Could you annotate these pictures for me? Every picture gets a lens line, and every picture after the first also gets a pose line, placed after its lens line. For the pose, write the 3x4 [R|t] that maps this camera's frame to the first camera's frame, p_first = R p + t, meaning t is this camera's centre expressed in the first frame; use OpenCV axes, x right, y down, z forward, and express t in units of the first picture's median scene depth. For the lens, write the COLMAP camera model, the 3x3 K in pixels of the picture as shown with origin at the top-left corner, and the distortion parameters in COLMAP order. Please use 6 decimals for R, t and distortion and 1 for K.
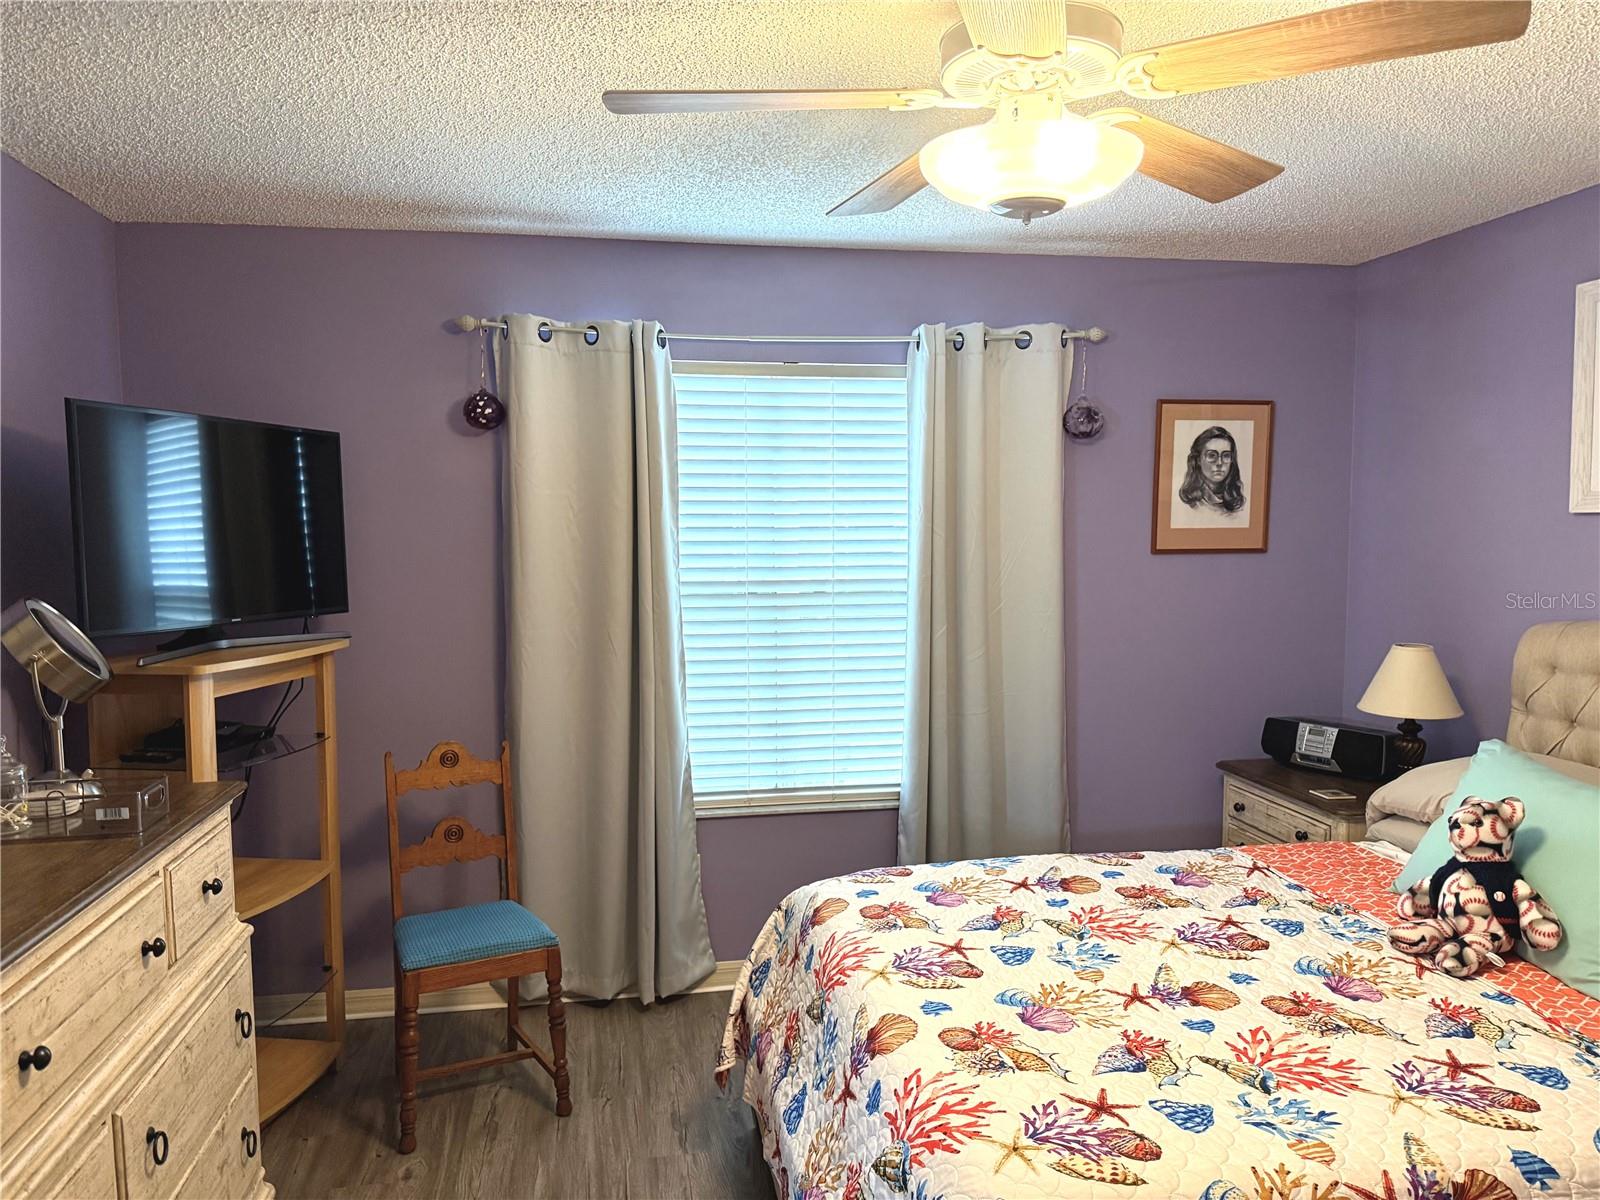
lens RADIAL K [[1118.0, 0, 801.1], [0, 1118.0, 602.1], [0, 0, 1]] dist [0.074065, -0.094744]
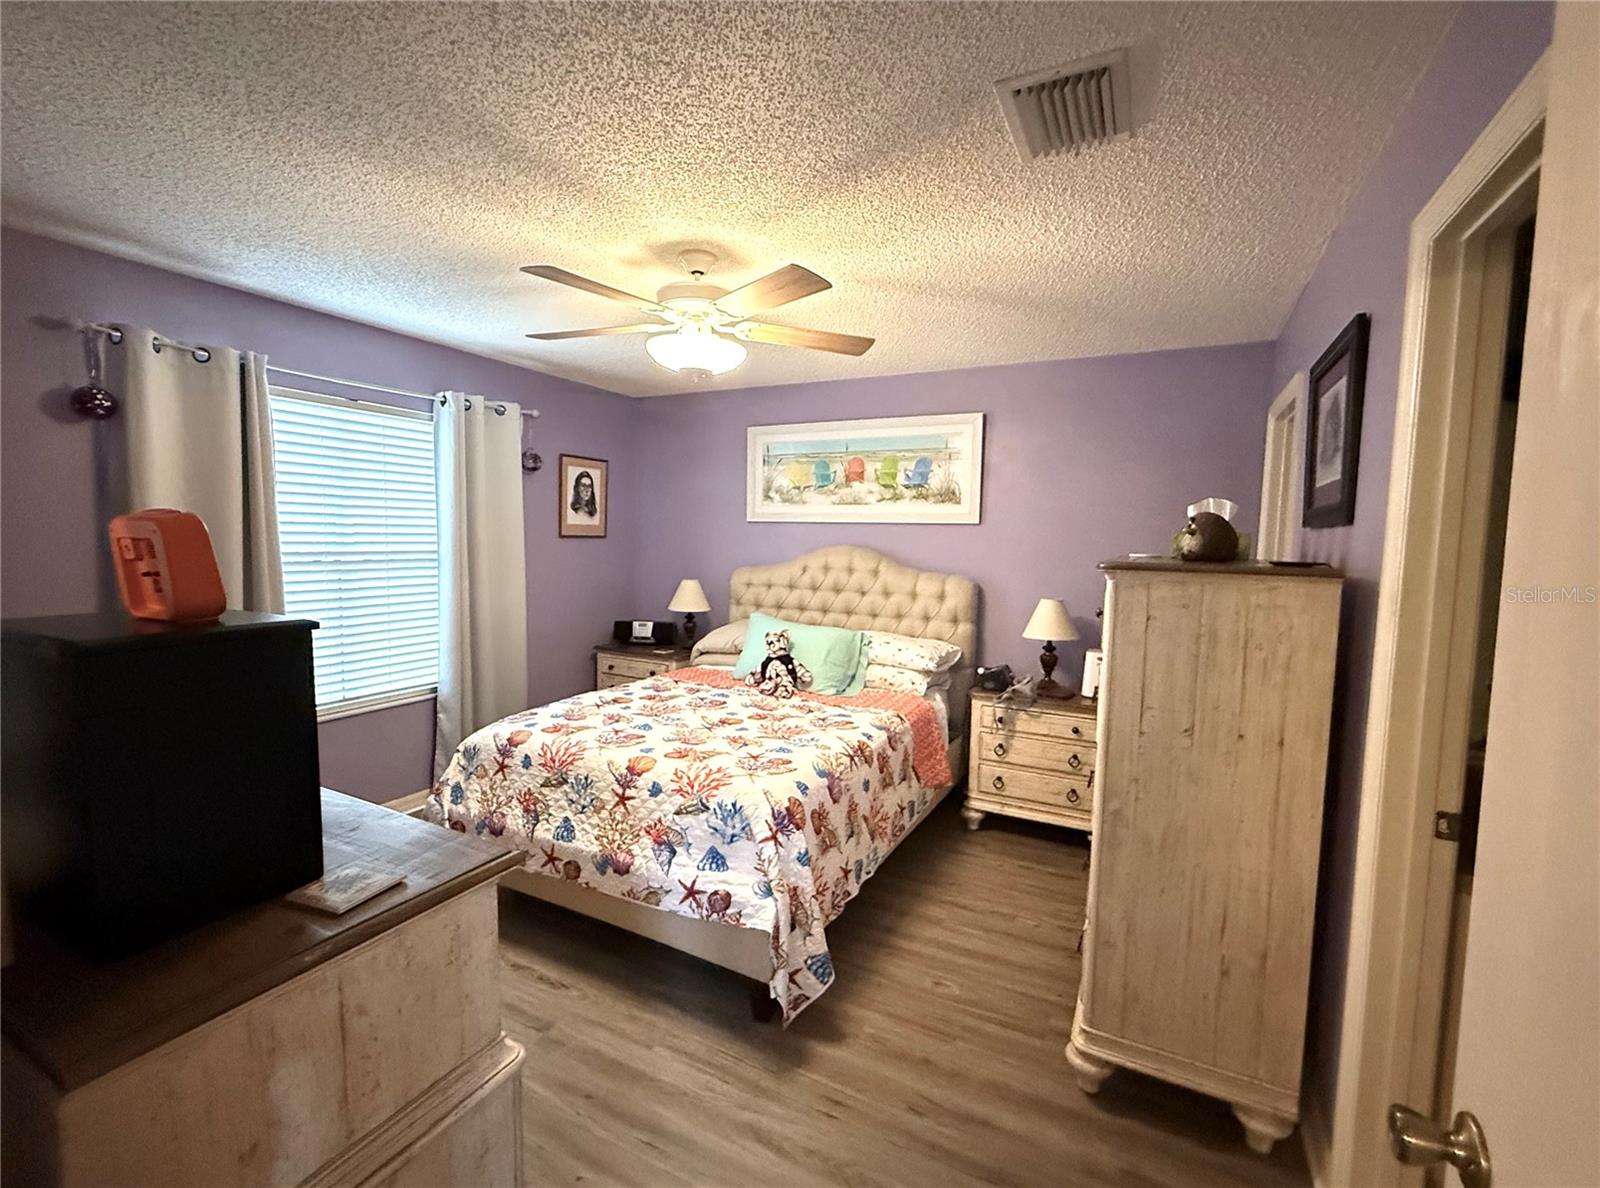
lens RADIAL K [[705.3, 0, 780.6], [0, 705.3, 591.1], [0, 0, 1]] dist [-0.000704, -0.000616]
pose [[0.621023, -0.045456, 0.782473, -0.561706], [0.033318, 0.998945, 0.031588, 0.030136], [-0.783084, 0.006454, 0.621883, 0.010153]]
